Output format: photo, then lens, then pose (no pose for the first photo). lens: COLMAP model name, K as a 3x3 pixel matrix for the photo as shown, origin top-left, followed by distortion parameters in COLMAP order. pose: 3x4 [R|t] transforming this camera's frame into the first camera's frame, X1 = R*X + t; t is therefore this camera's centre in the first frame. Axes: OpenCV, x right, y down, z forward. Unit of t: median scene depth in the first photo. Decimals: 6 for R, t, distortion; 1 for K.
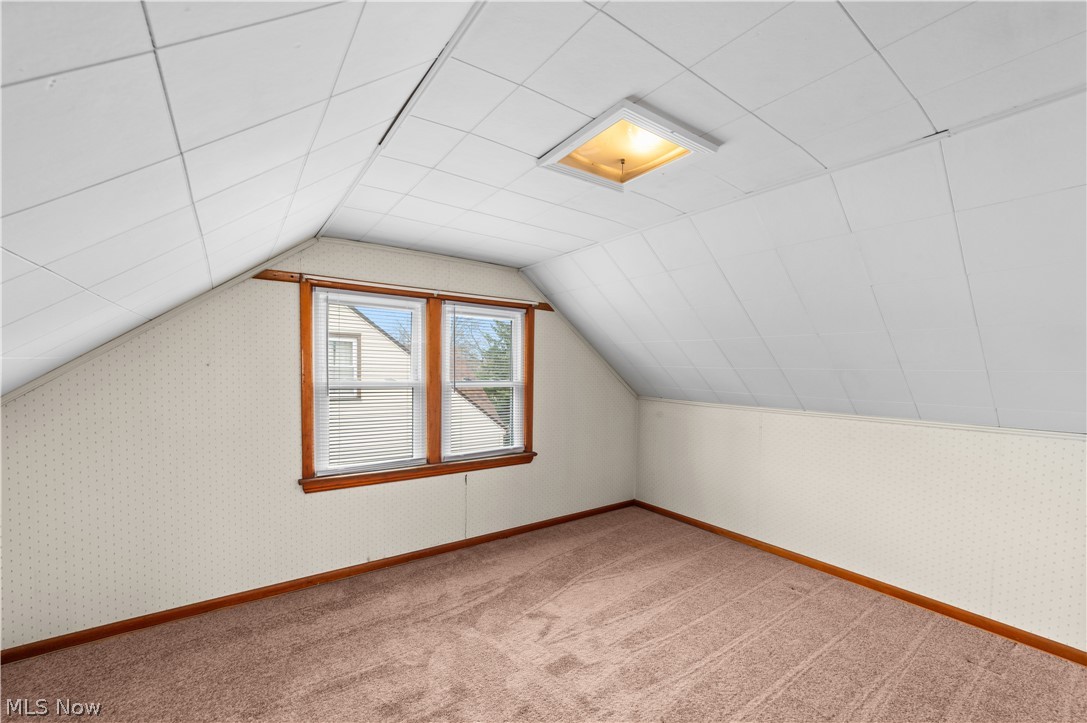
lens RADIAL K [[435.4, 0, 537.6], [0, 435.4, 394.2], [0, 0, 1]] dist [-0.001530, 0.009120]
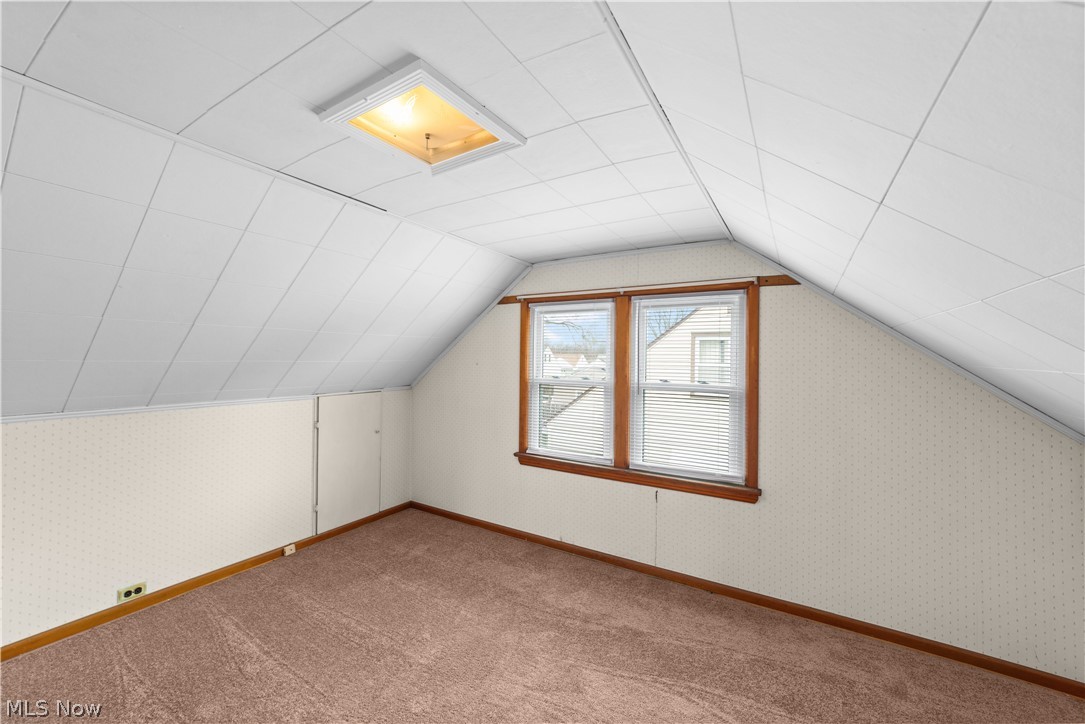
lens RADIAL K [[417.5, 0, 541.8], [0, 417.5, 364.1], [0, 0, 1]] dist [-0.017890, 0.008120]
pose [[0.411408, -0.003094, -0.911446, 0.527581], [-0.067088, 0.997179, -0.033667, -0.025307], [0.908979, 0.074998, 0.410040, 0.458950]]
